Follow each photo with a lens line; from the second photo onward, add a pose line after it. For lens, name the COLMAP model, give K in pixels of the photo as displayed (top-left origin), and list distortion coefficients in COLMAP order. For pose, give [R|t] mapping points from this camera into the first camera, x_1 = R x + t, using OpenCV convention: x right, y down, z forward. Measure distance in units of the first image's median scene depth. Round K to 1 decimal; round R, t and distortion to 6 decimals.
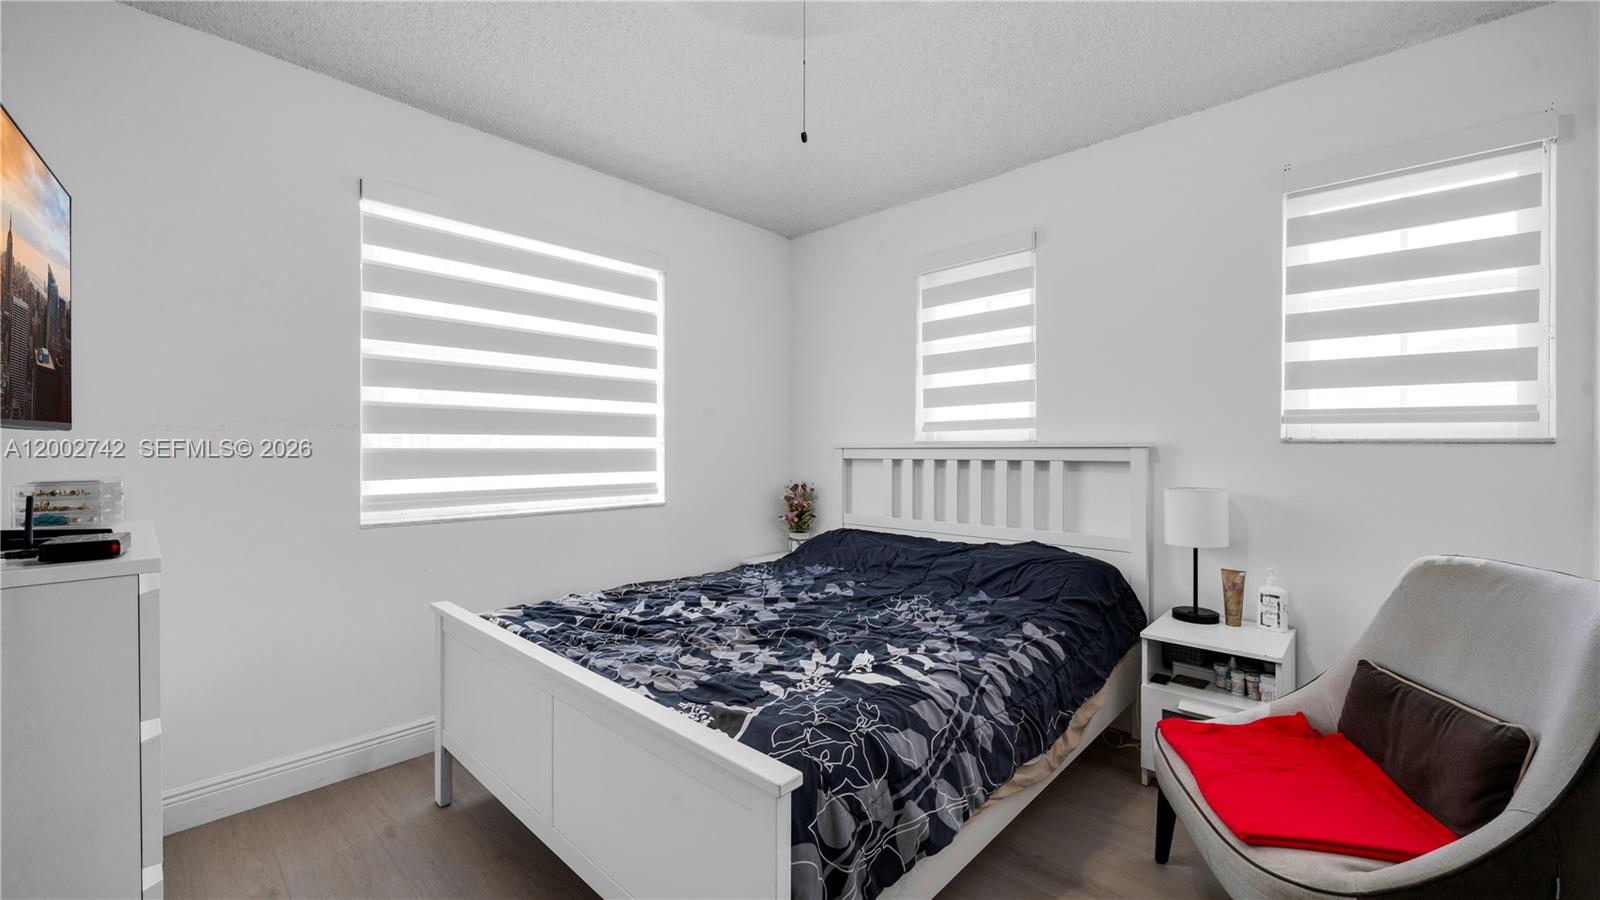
lens RADIAL K [[650.0, 0, 809.2], [0, 650.0, 449.1], [0, 0, 1]] dist [-0.008124, 0.000118]
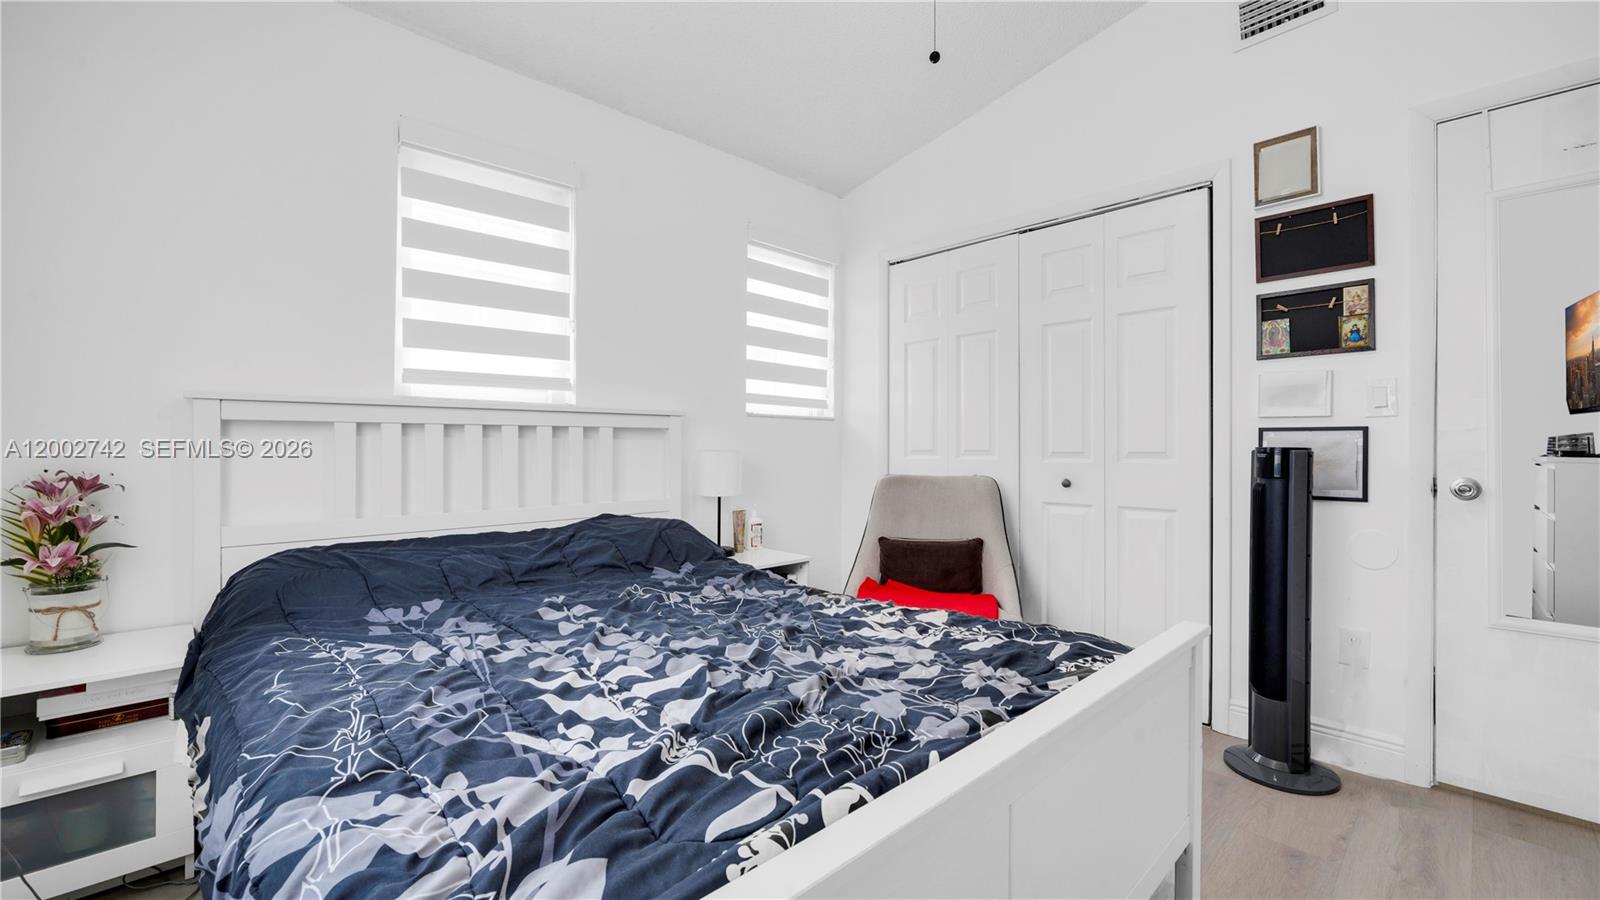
lens RADIAL K [[650.0, 0, 816.0], [0, 650.0, 444.4], [0, 0, 1]] dist [-0.008124, 0.000118]
pose [[0.023643, -0.002911, 0.999716, -0.539430], [-0.002785, 0.999992, 0.002978, 0.038013], [-0.999717, -0.002854, 0.023635, 0.649046]]
